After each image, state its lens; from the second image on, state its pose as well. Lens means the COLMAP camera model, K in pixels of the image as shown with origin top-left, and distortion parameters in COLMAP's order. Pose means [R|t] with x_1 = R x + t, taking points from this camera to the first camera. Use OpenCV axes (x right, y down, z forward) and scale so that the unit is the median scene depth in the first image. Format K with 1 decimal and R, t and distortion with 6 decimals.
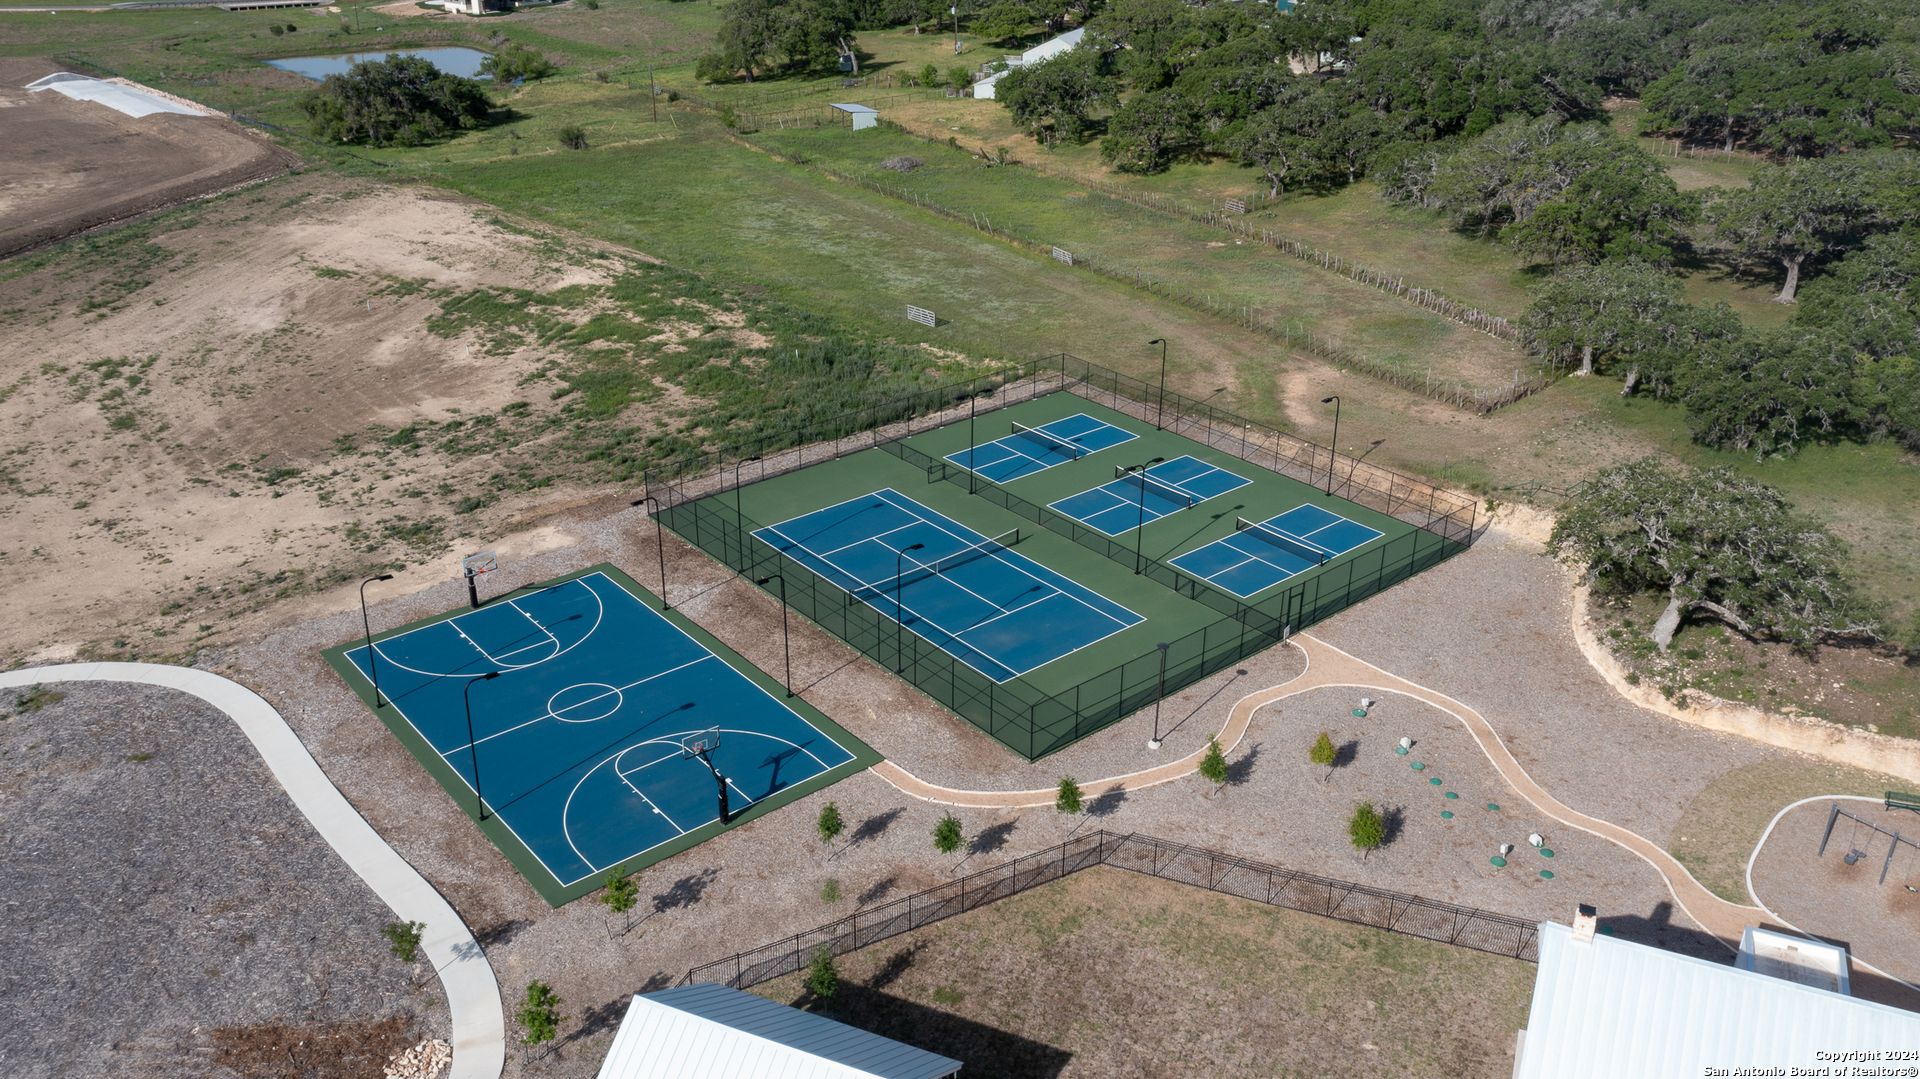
lens RADIAL K [[1624.4, 0, 960.0], [0, 1624.4, 539.5], [0, 0, 1]] dist [-0.011534, 0.070217]
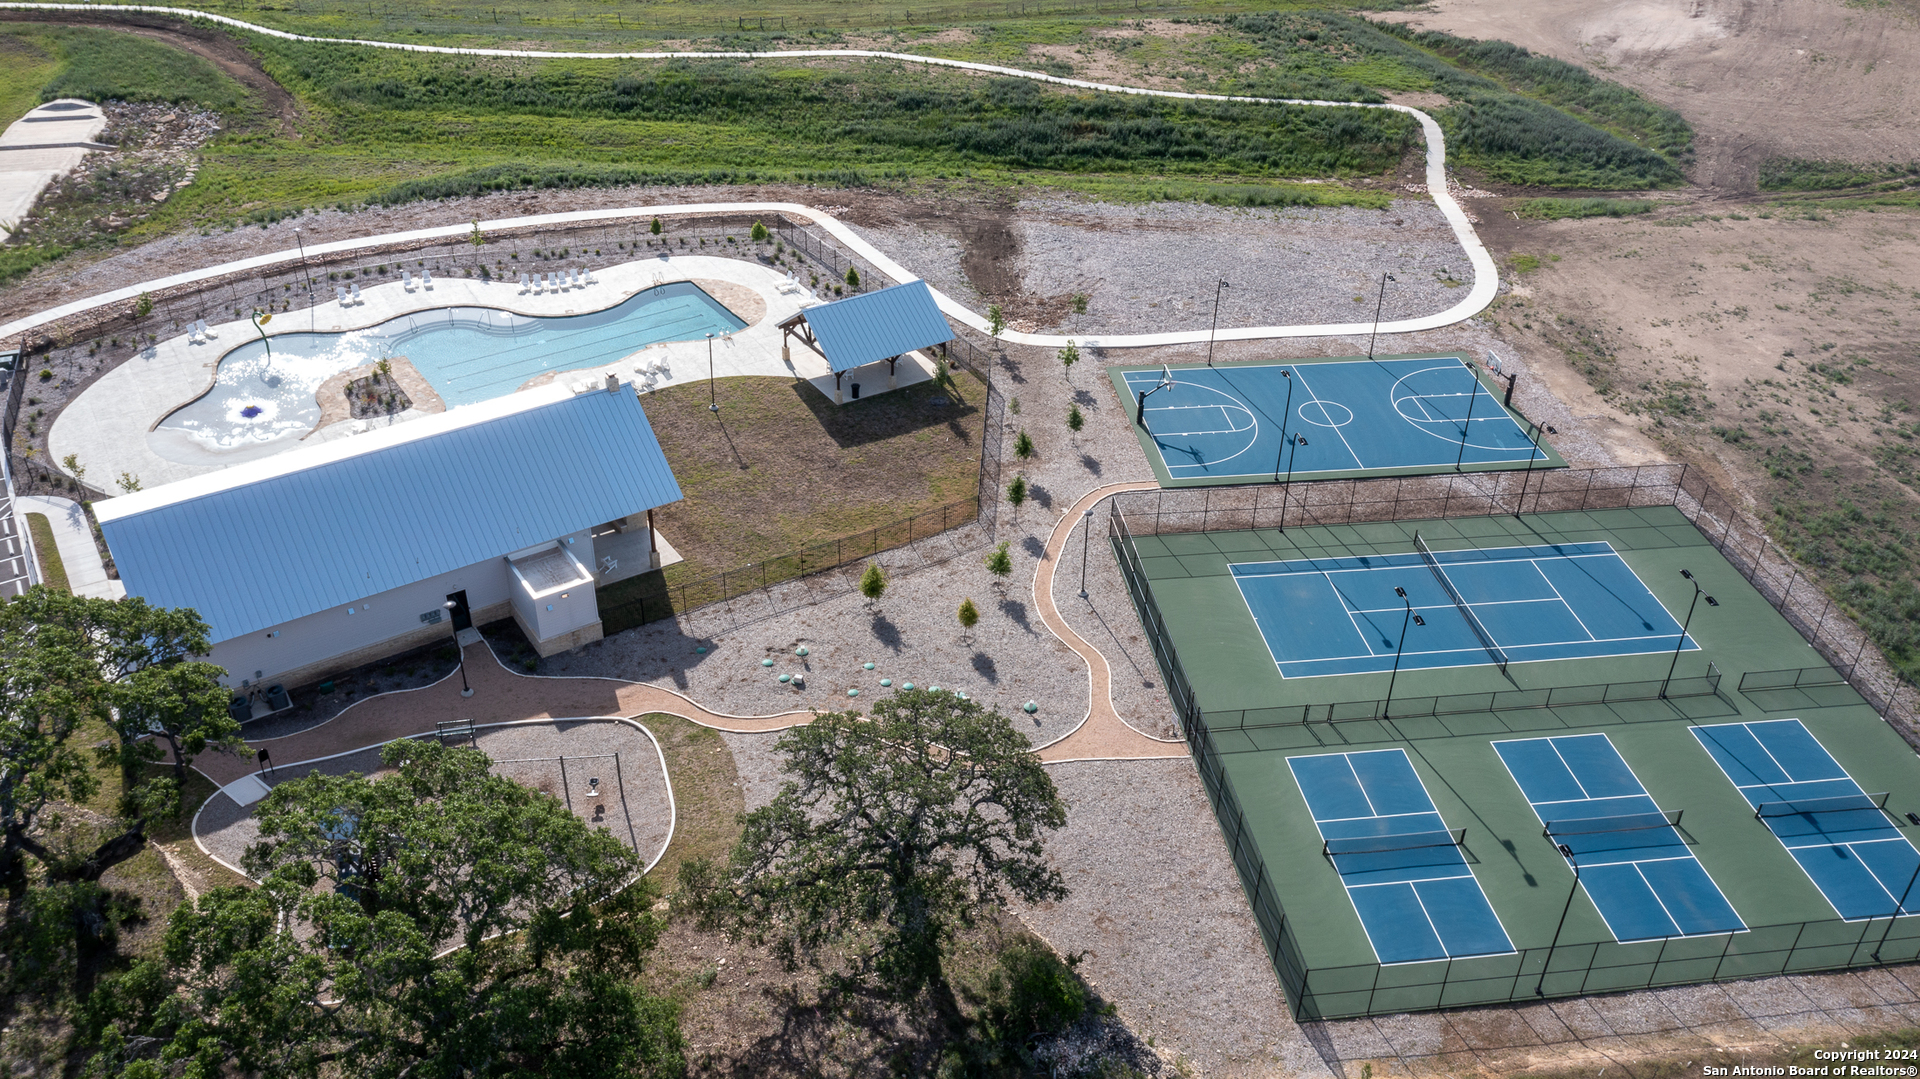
lens RADIAL K [[1624.4, 0, 960.0], [0, 1624.4, 539.5], [0, 0, 1]] dist [-0.011534, 0.070217]
pose [[-0.562402, 0.424483, -0.709590, 0.797551], [-0.360517, 0.646423, 0.672432, -0.532379], [0.744131, 0.633996, -0.210516, 0.930991]]
